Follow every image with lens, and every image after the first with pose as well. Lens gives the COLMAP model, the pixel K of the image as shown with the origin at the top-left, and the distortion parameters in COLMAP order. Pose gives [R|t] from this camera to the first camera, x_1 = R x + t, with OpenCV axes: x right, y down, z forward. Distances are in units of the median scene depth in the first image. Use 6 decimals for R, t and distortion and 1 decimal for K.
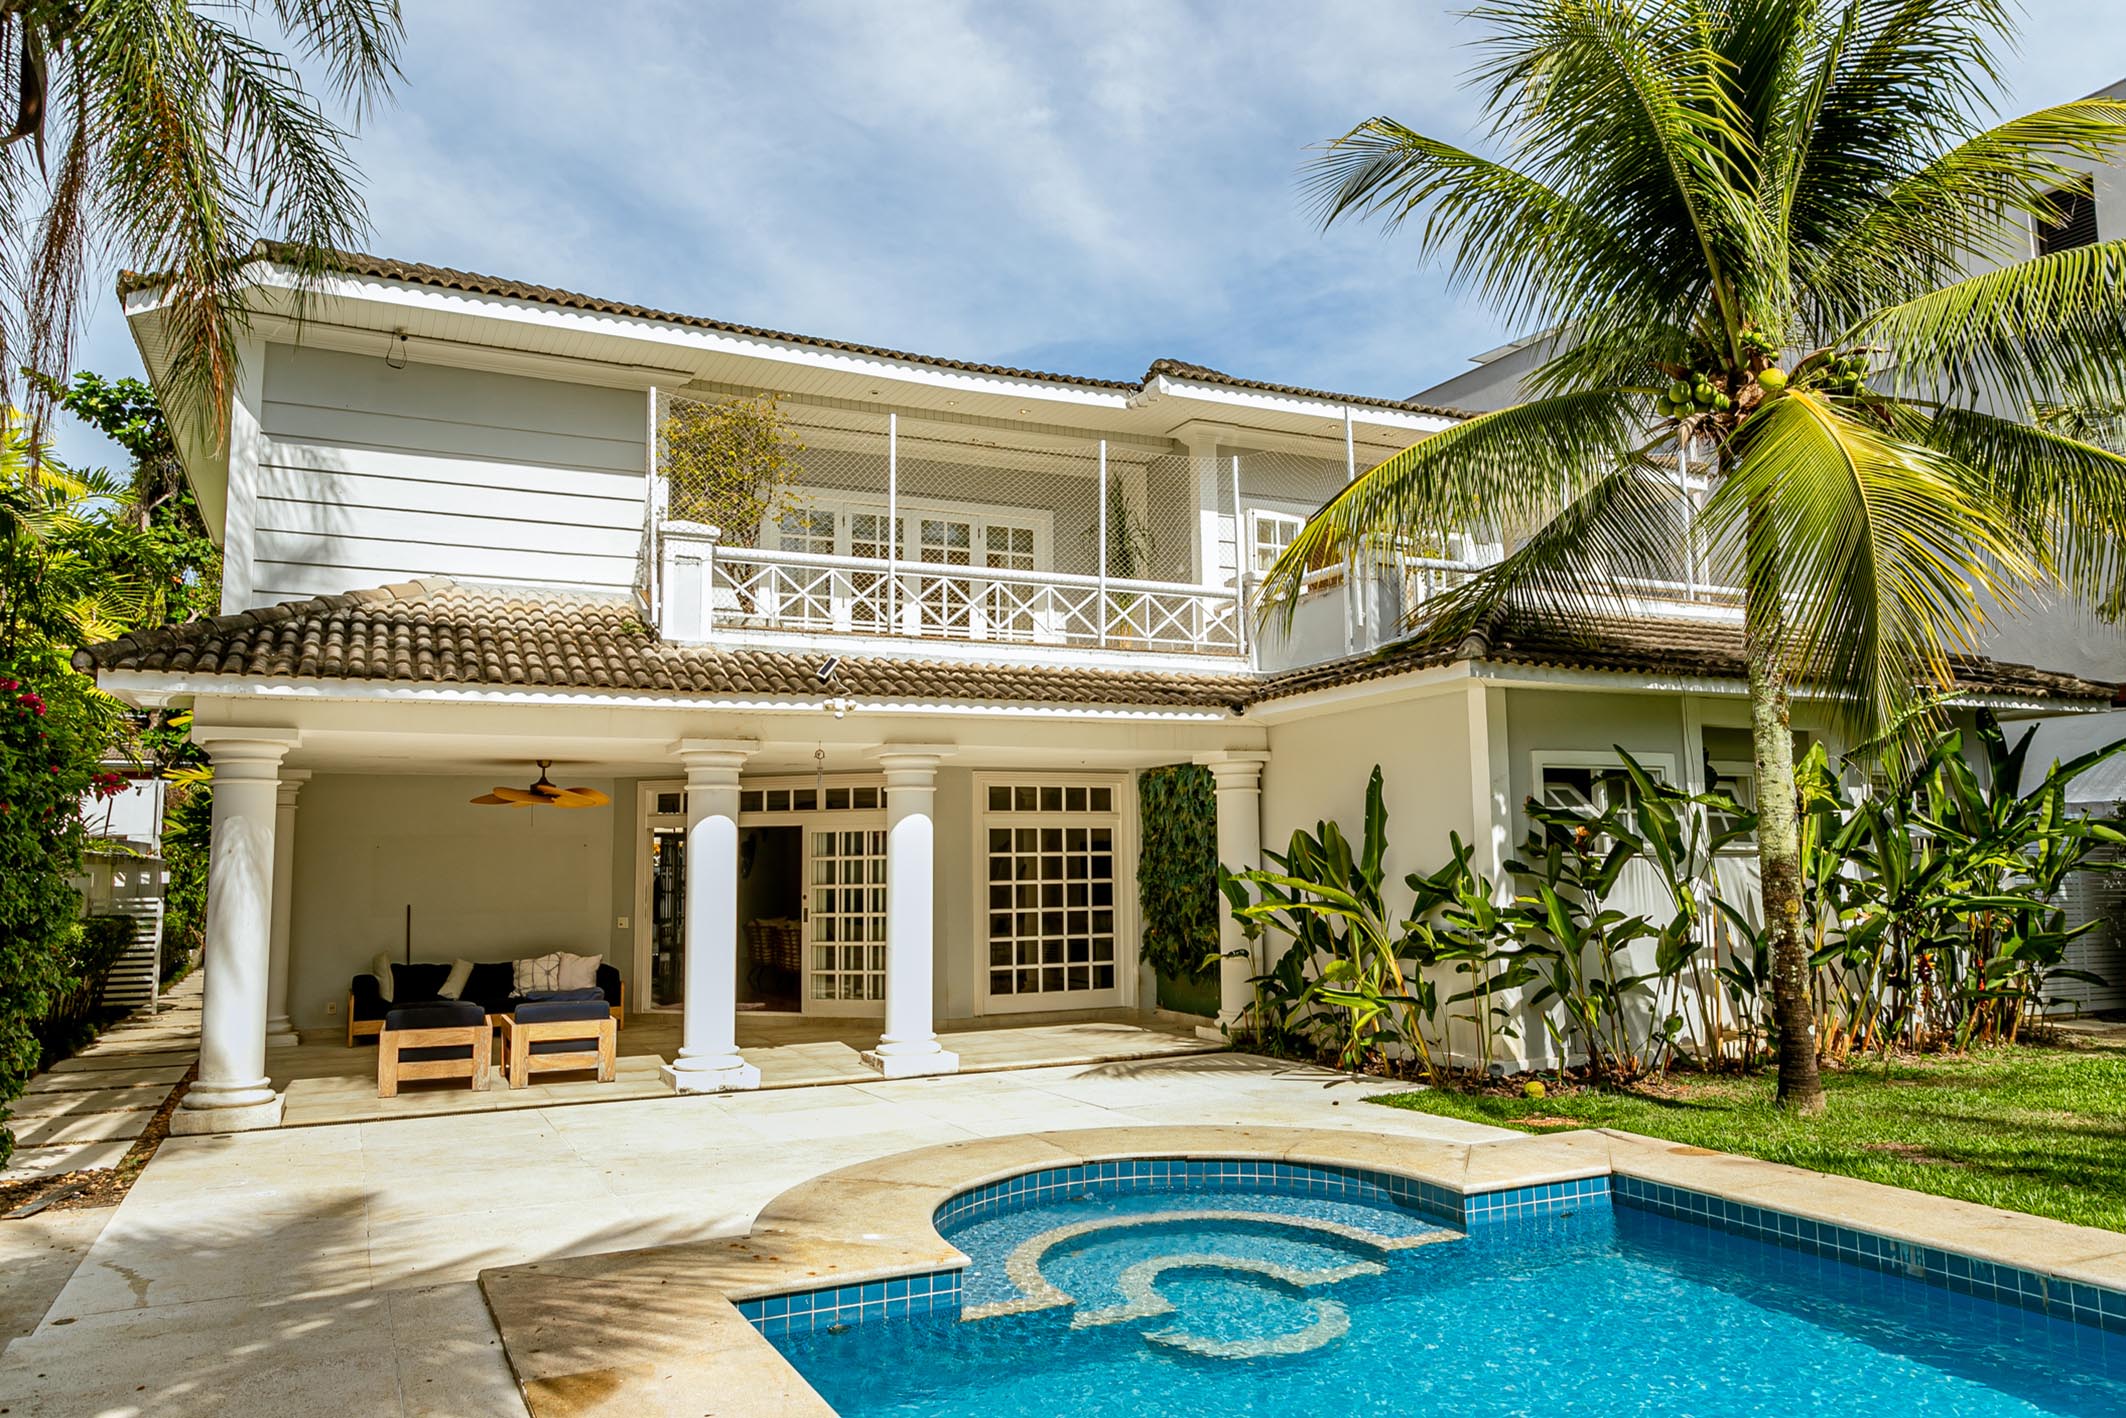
lens RADIAL K [[1496.6, 0, 1061.4], [0, 1496.6, 694.6], [0, 0, 1]] dist [-0.001738, 0.009652]
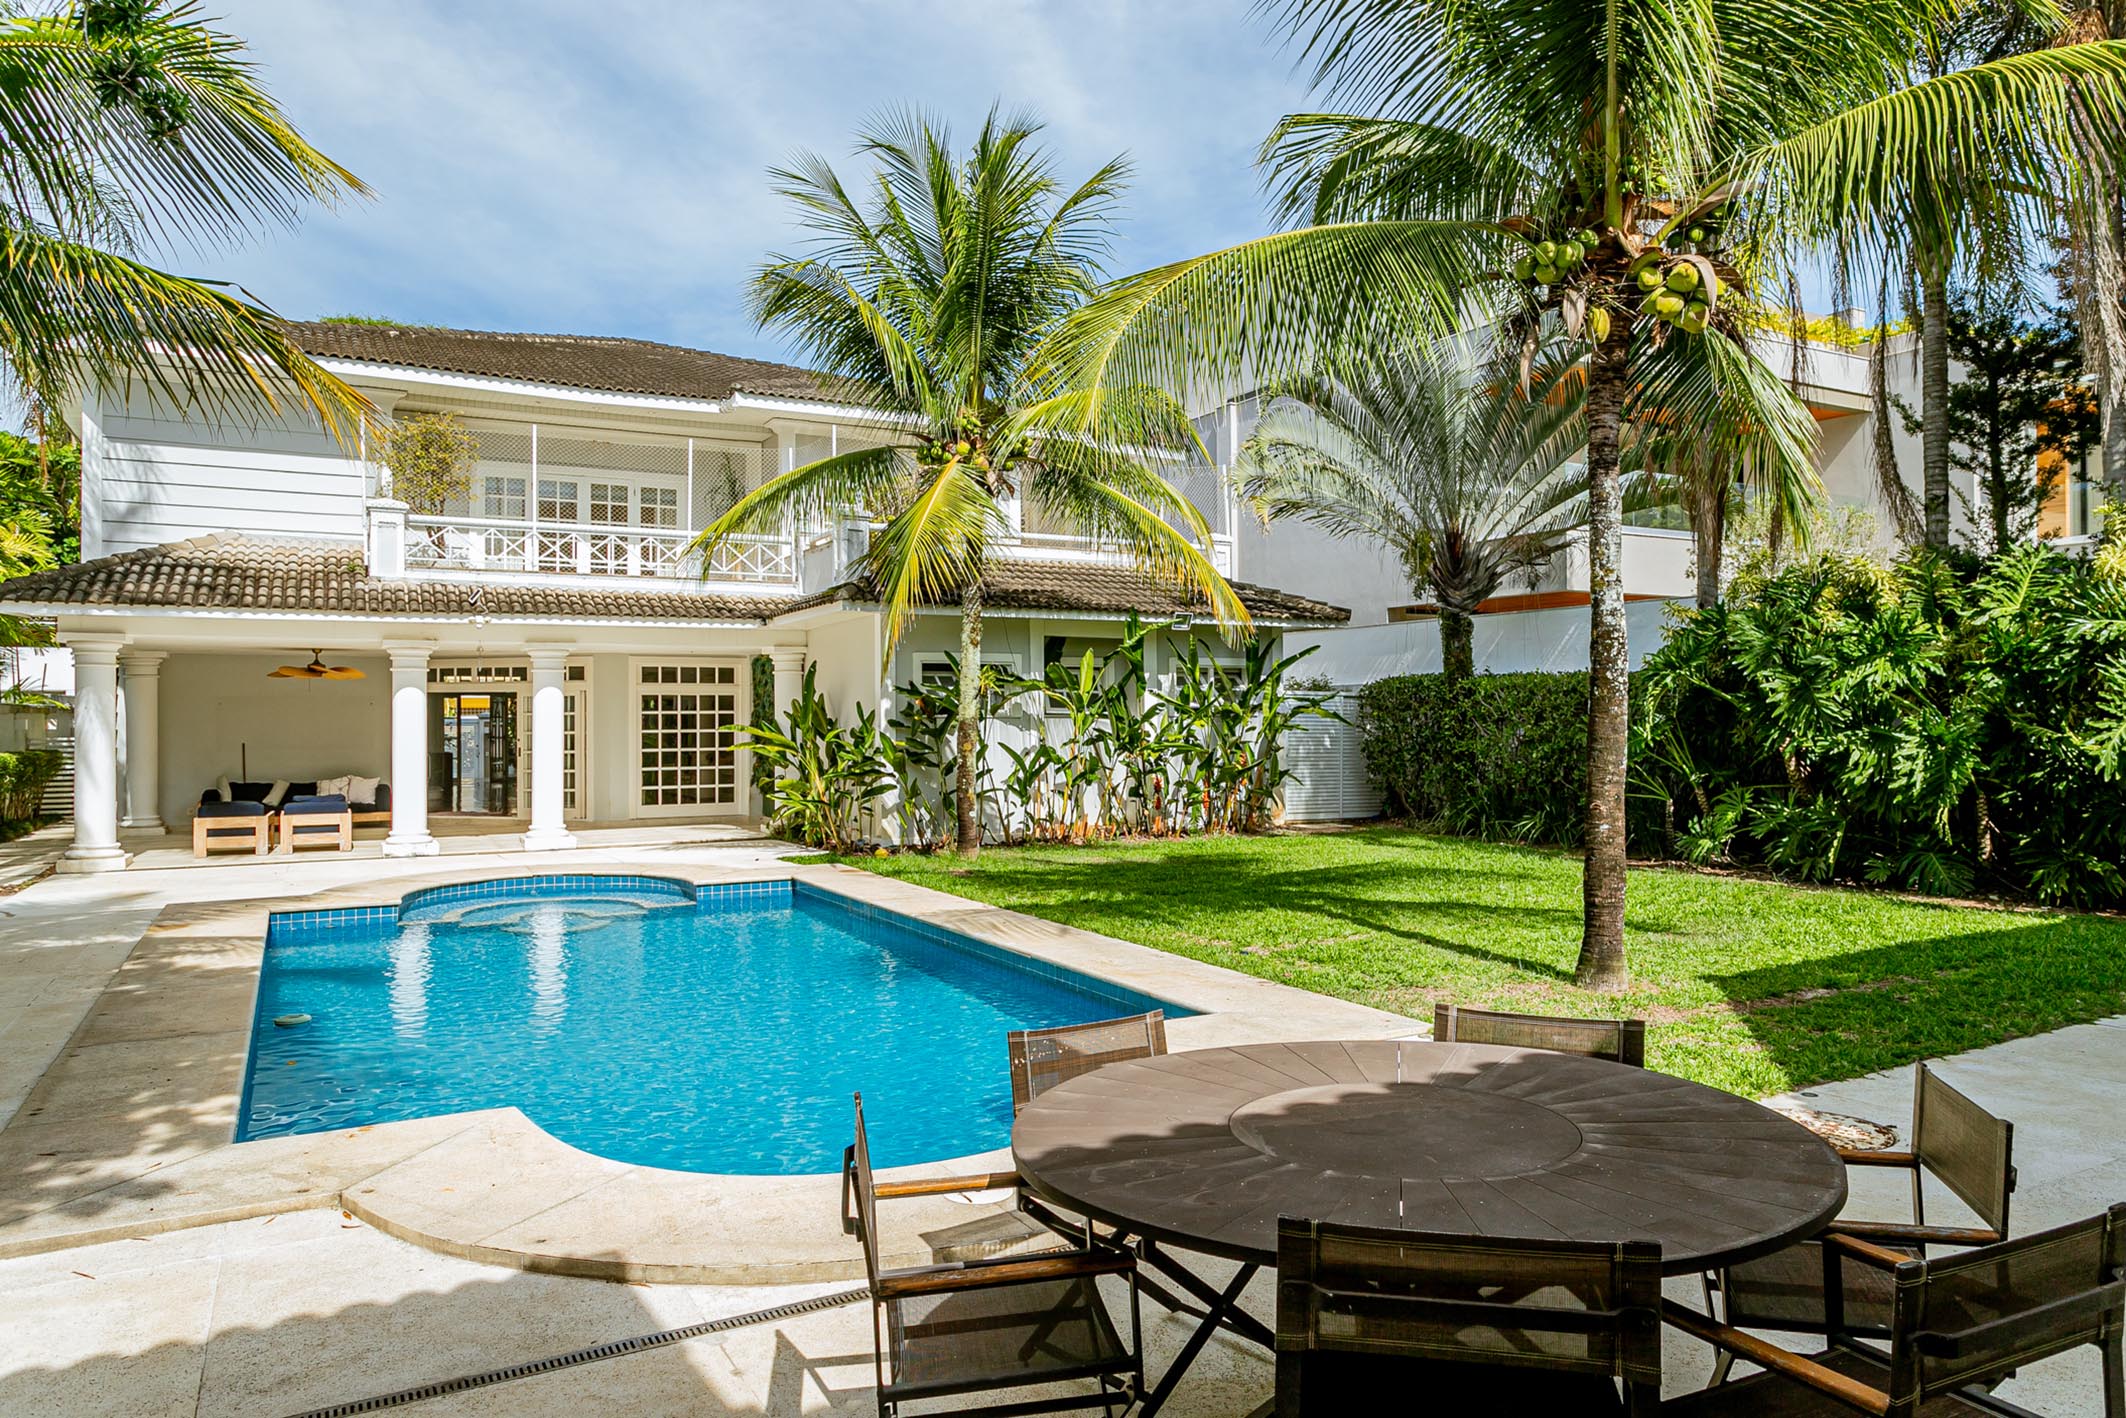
lens RADIAL K [[1385.4, 0, 1041.0], [0, 1385.4, 702.3], [0, 0, 1]] dist [0.010769, -0.000959]
pose [[0.999458, 0.009043, 0.031647, 0.401855], [-0.012187, 0.994852, 0.100599, -0.061287], [-0.030574, -0.100931, 0.994424, -0.500377]]
